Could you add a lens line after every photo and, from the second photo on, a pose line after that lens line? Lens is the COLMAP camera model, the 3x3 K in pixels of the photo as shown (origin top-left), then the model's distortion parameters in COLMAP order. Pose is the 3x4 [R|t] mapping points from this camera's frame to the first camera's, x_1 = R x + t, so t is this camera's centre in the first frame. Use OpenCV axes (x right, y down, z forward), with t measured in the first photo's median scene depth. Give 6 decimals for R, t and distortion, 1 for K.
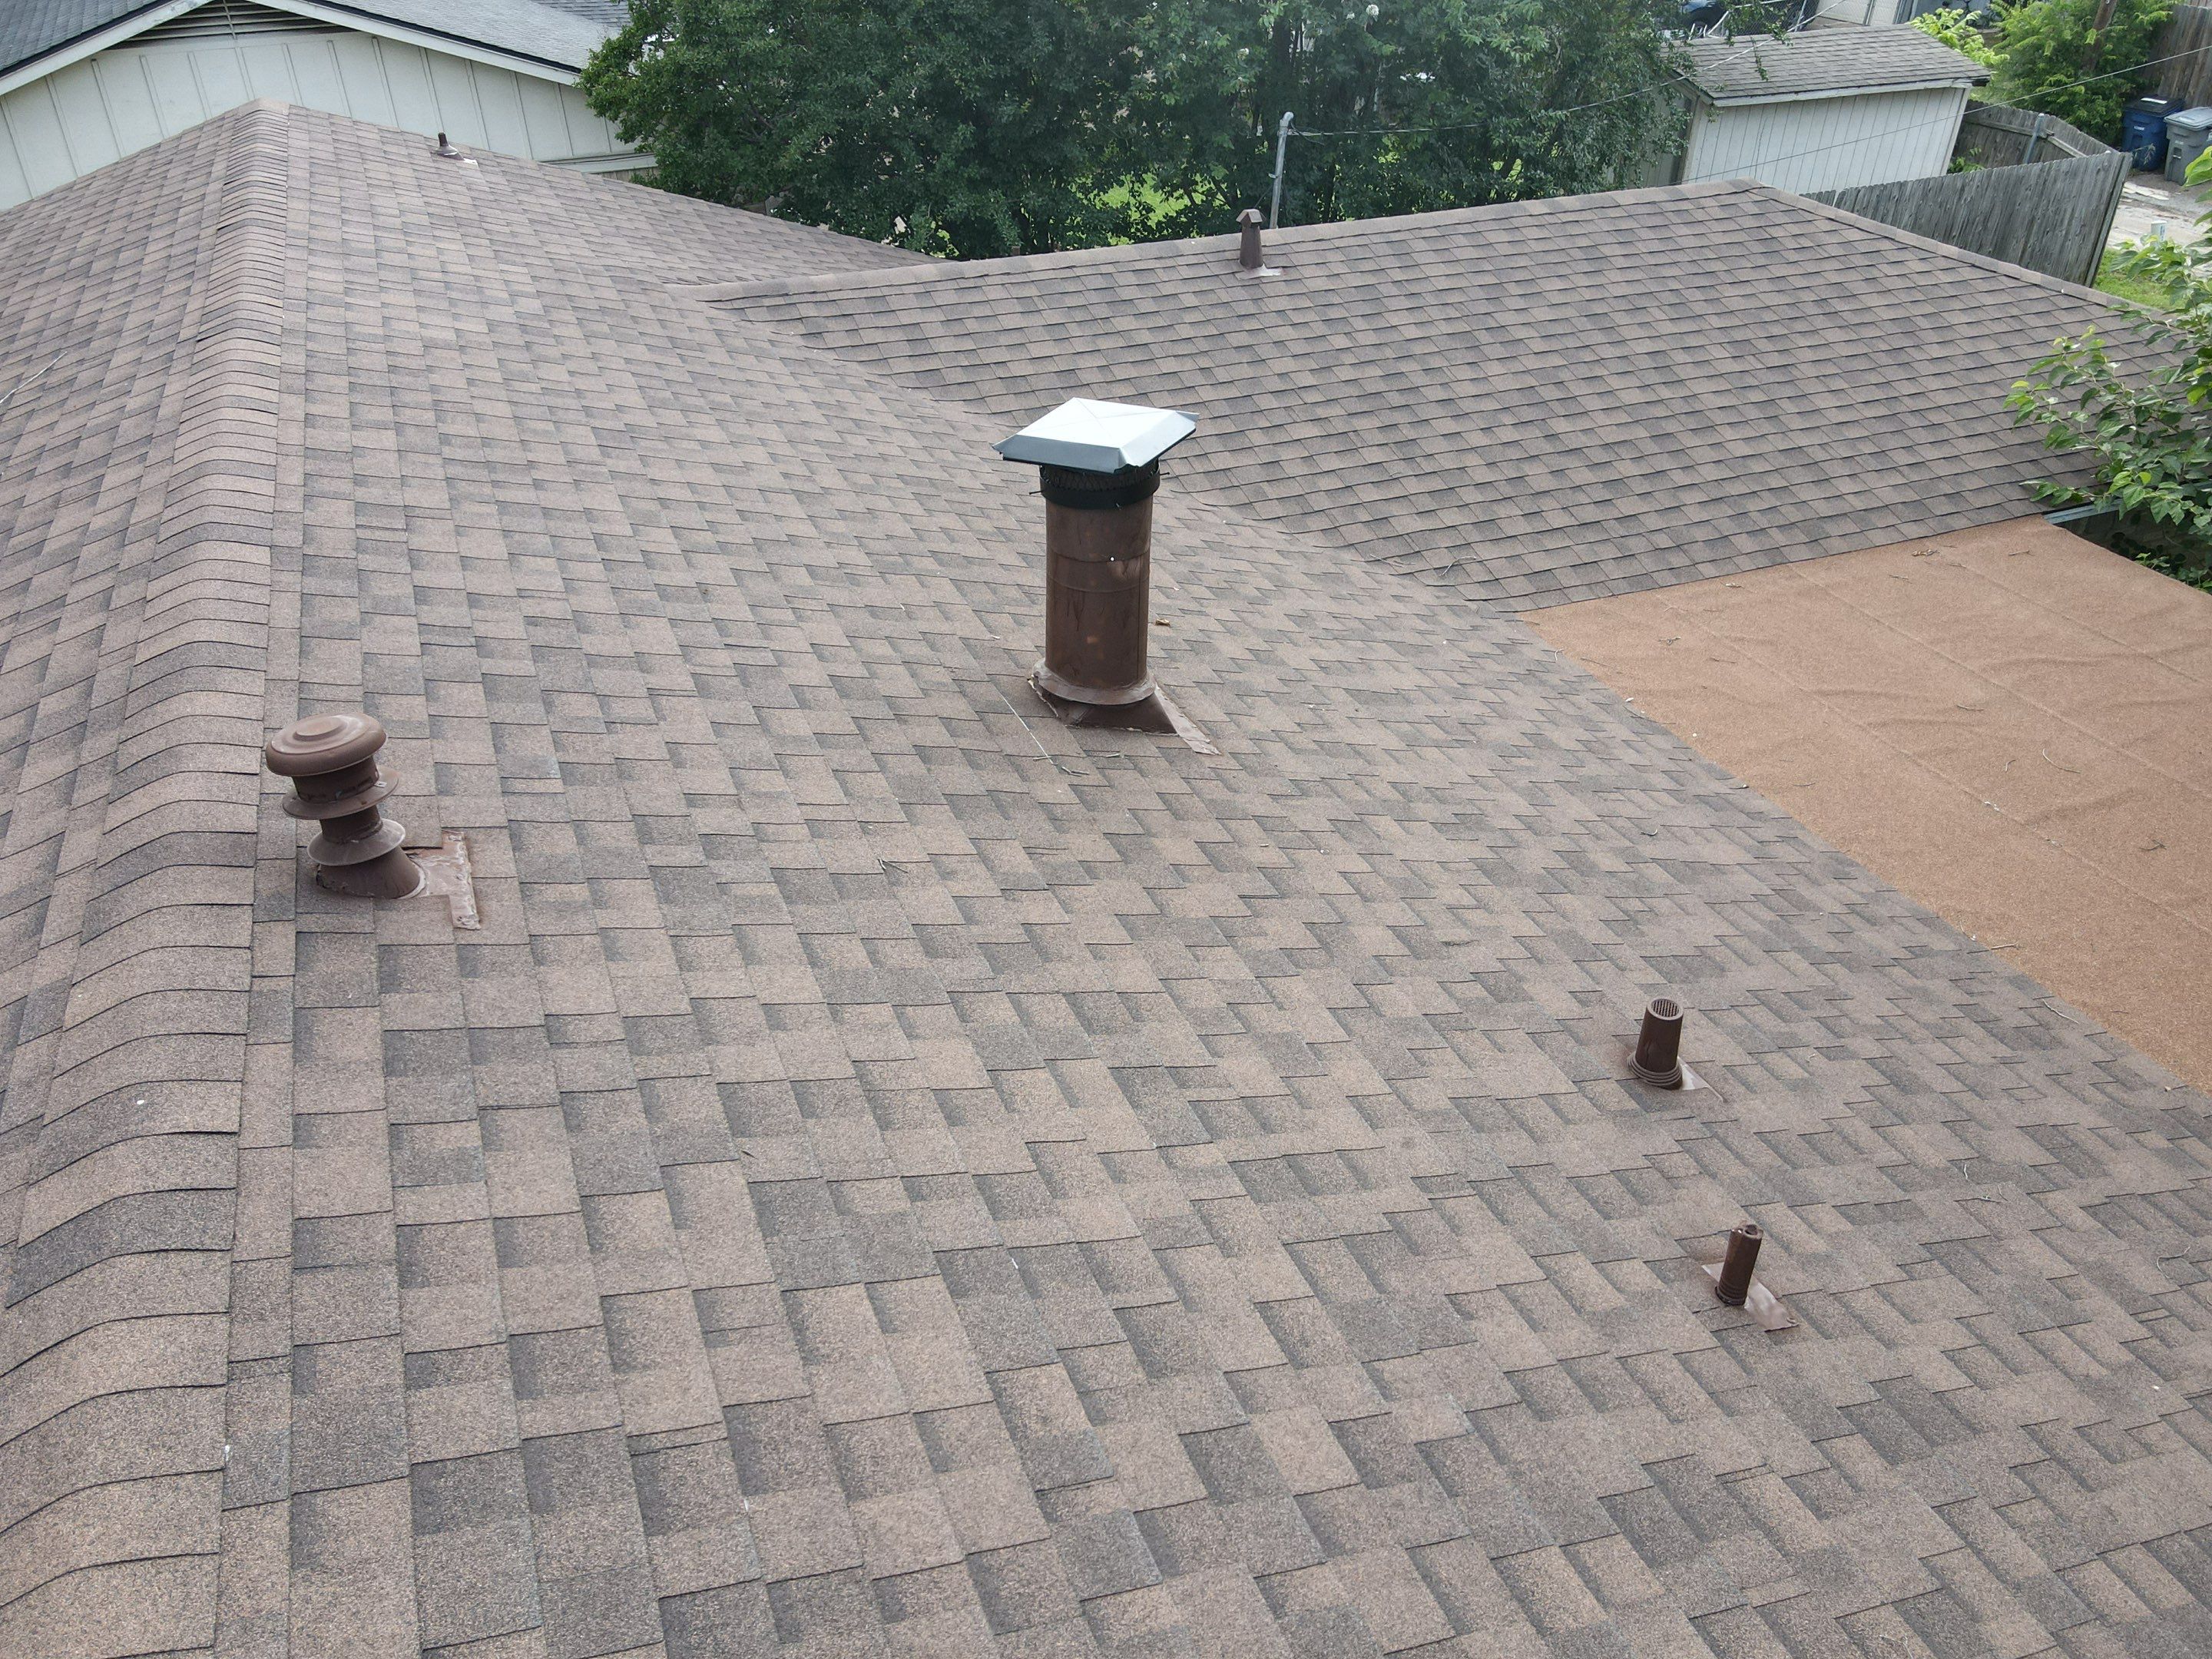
lens RADIAL K [[1618.5, 0, 1111.9], [0, 1618.5, 837.7], [0, 0, 1]] dist [0.035587, -0.028464]
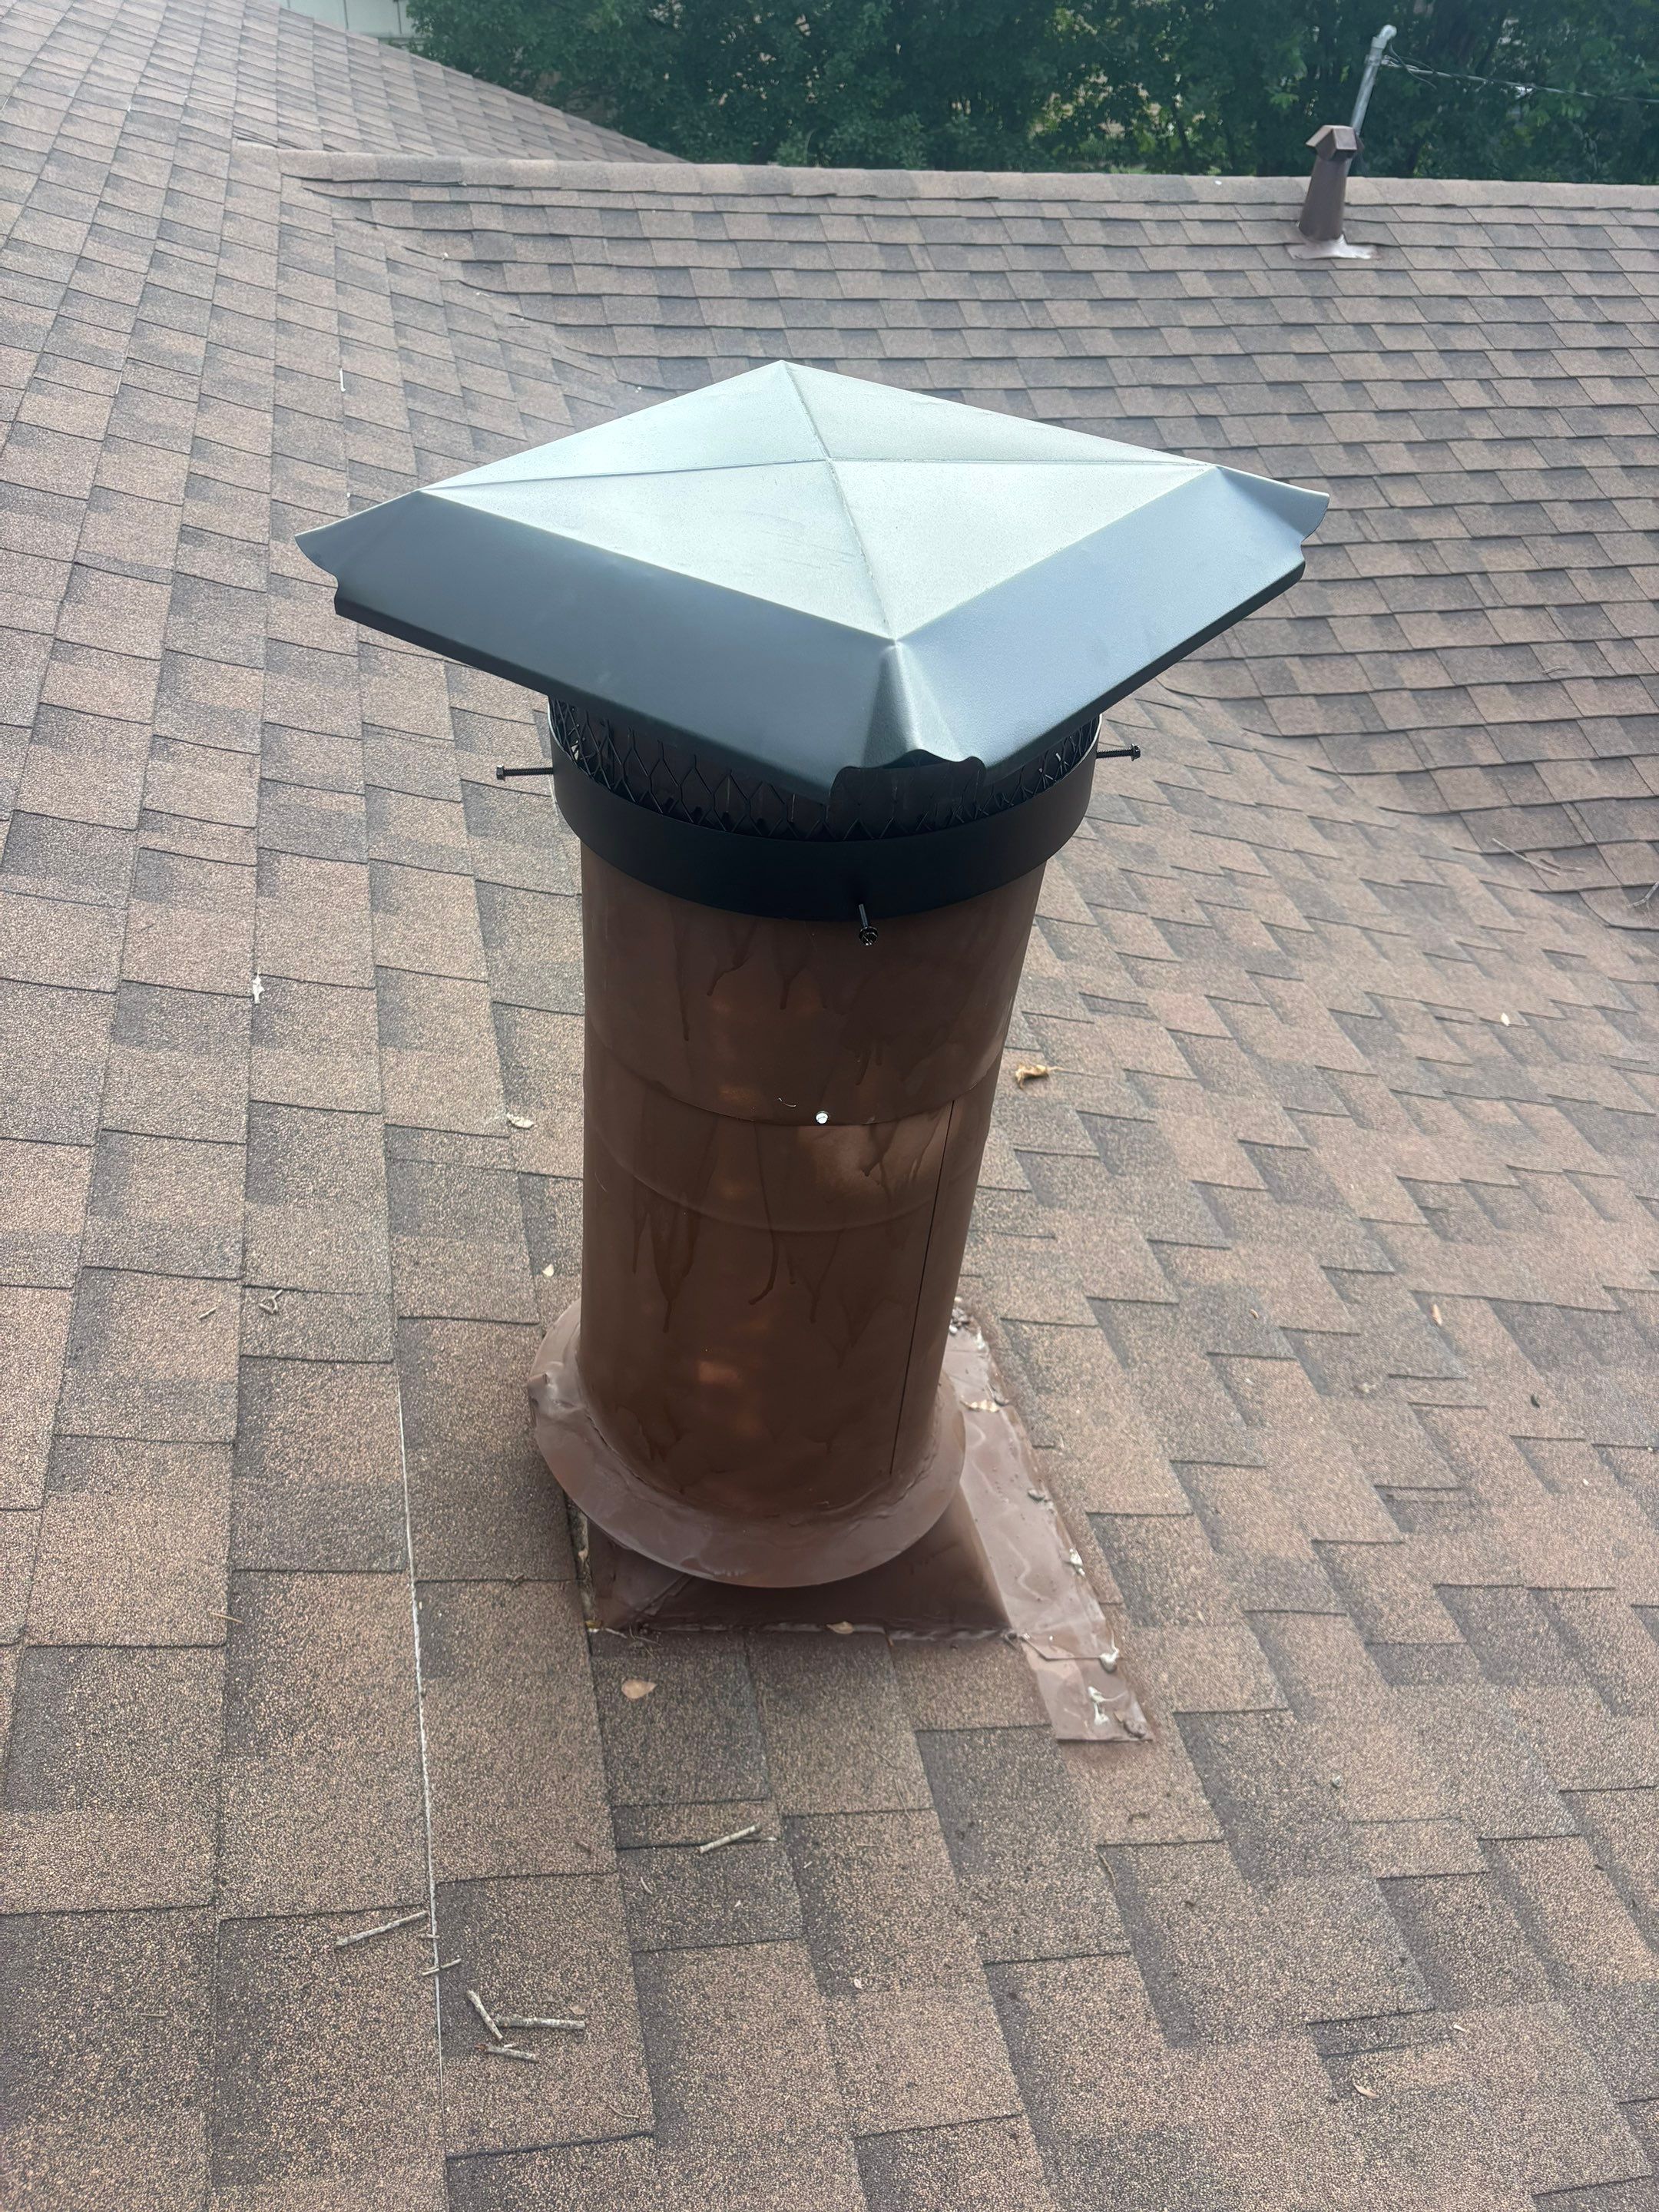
lens RADIAL K [[1618.5, 0, 815.5], [0, 1618.5, 1106.9], [0, 0, 1]] dist [0.035587, -0.028464]
pose [[0.984828, 0.151874, -0.083954, 0.010789], [-0.141514, 0.982878, 0.117999, -0.117989], [0.100437, -0.104328, 0.989458, 0.460048]]
